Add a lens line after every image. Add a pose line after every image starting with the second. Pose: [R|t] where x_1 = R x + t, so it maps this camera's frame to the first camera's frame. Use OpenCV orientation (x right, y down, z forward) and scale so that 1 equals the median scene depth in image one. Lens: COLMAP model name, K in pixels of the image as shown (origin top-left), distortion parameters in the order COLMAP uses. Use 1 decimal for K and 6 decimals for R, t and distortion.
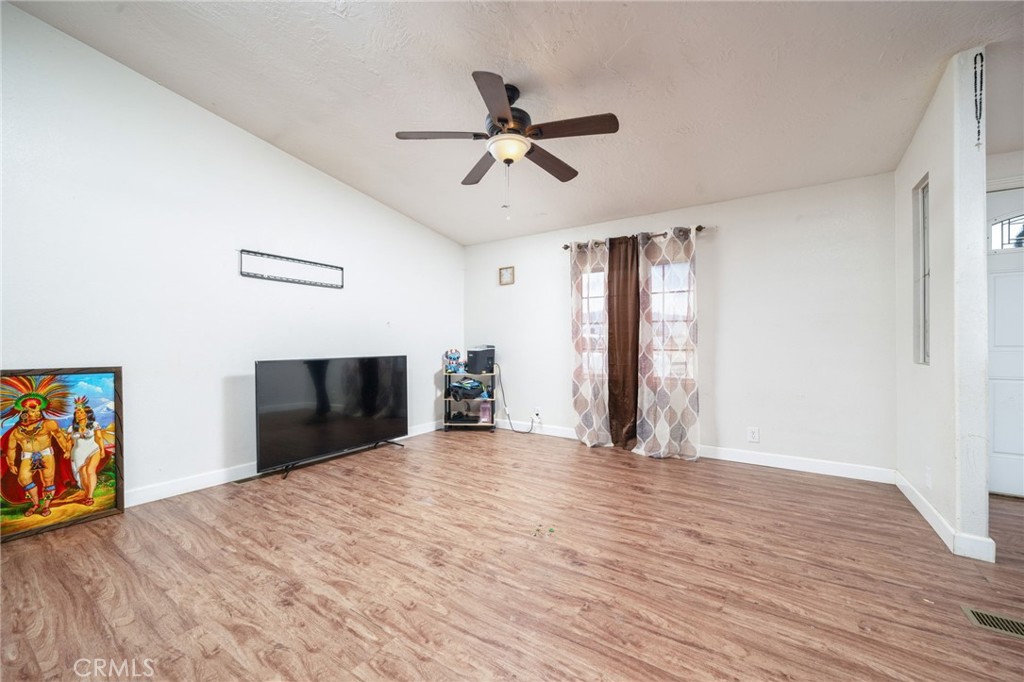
lens RADIAL K [[406.2, 0, 519.8], [0, 406.2, 339.3], [0, 0, 1]] dist [-0.003430, -0.000140]
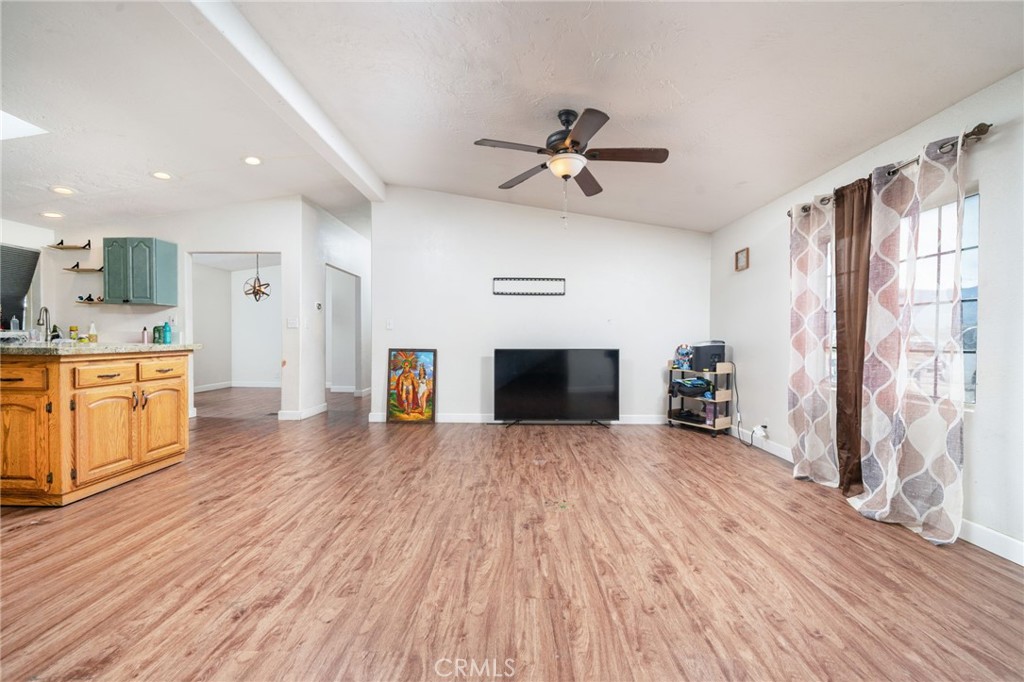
lens RADIAL K [[406.2, 0, 514.6], [0, 406.2, 339.8], [0, 0, 1]] dist [-0.003430, -0.000140]
pose [[0.538096, 0.008650, -0.842839, 0.744985], [0.002292, 0.999929, 0.011725, 0.000951], [0.842880, -0.008241, 0.538038, 0.233486]]
